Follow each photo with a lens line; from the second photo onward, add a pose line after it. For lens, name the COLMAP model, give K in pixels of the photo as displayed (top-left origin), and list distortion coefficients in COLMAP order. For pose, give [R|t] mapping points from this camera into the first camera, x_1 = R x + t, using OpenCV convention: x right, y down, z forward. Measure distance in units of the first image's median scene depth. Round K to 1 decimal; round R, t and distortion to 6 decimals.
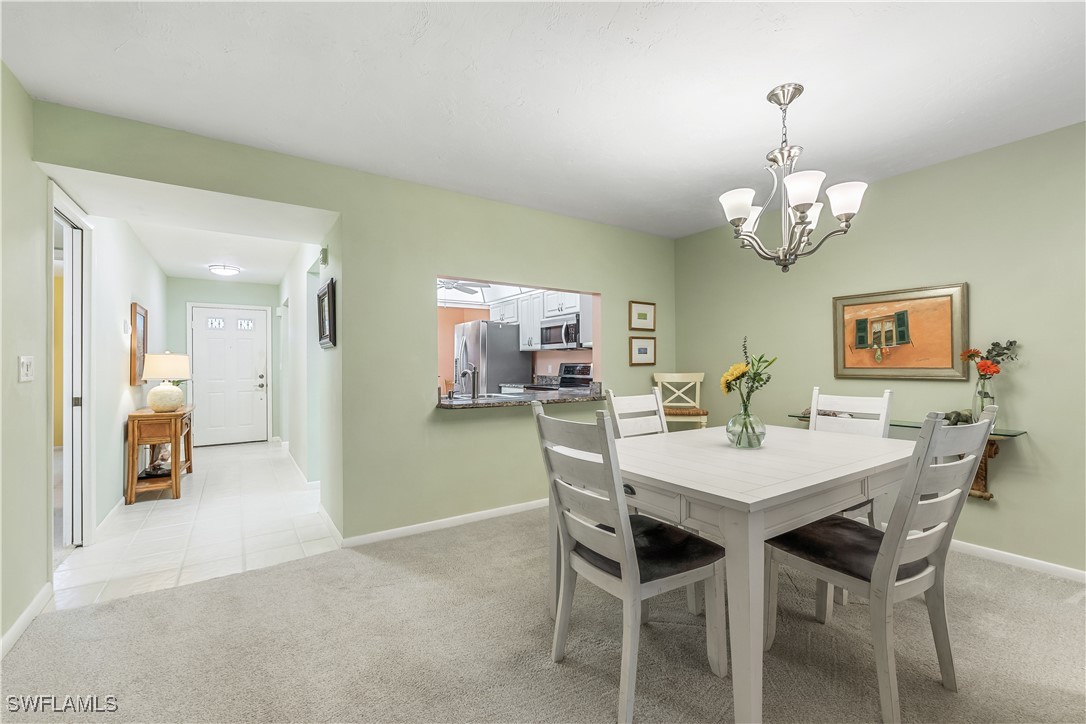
lens RADIAL K [[459.7, 0, 542.6], [0, 459.7, 360.9], [0, 0, 1]] dist [-0.013279, -0.000233]
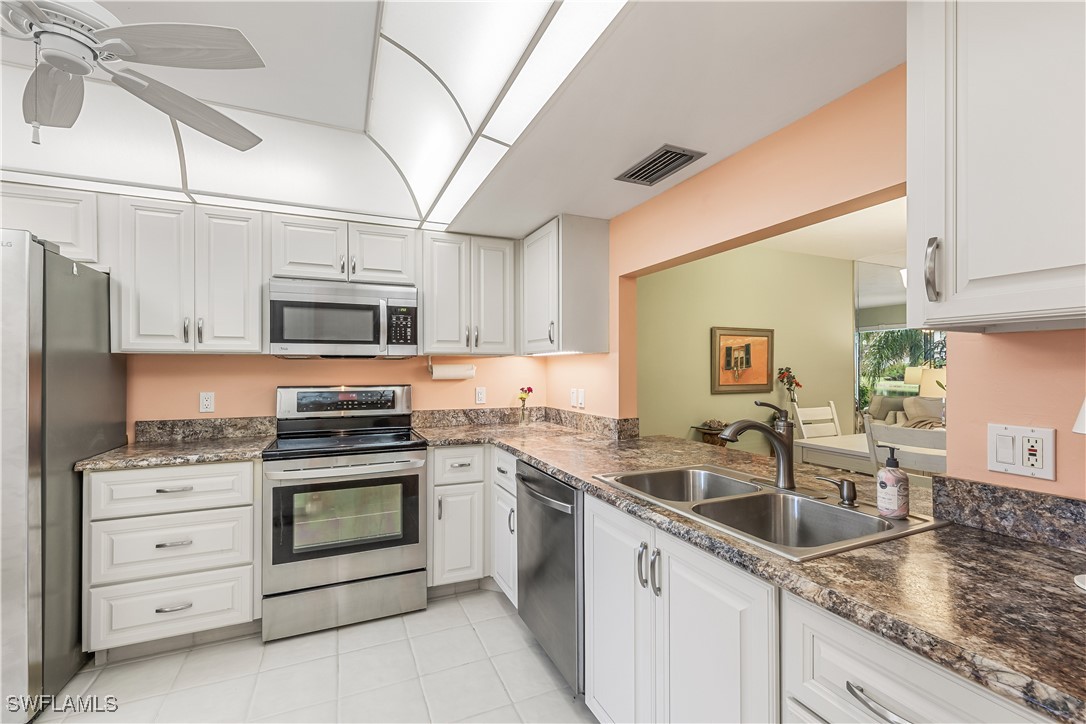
lens RADIAL K [[459.7, 0, 541.5], [0, 459.7, 366.7], [0, 0, 1]] dist [-0.013279, -0.000233]
pose [[0.172243, 0.009087, 0.985013, -0.648431], [-0.005921, 0.999949, -0.008189, -0.022092], [-0.985037, -0.004422, 0.172288, 1.283380]]
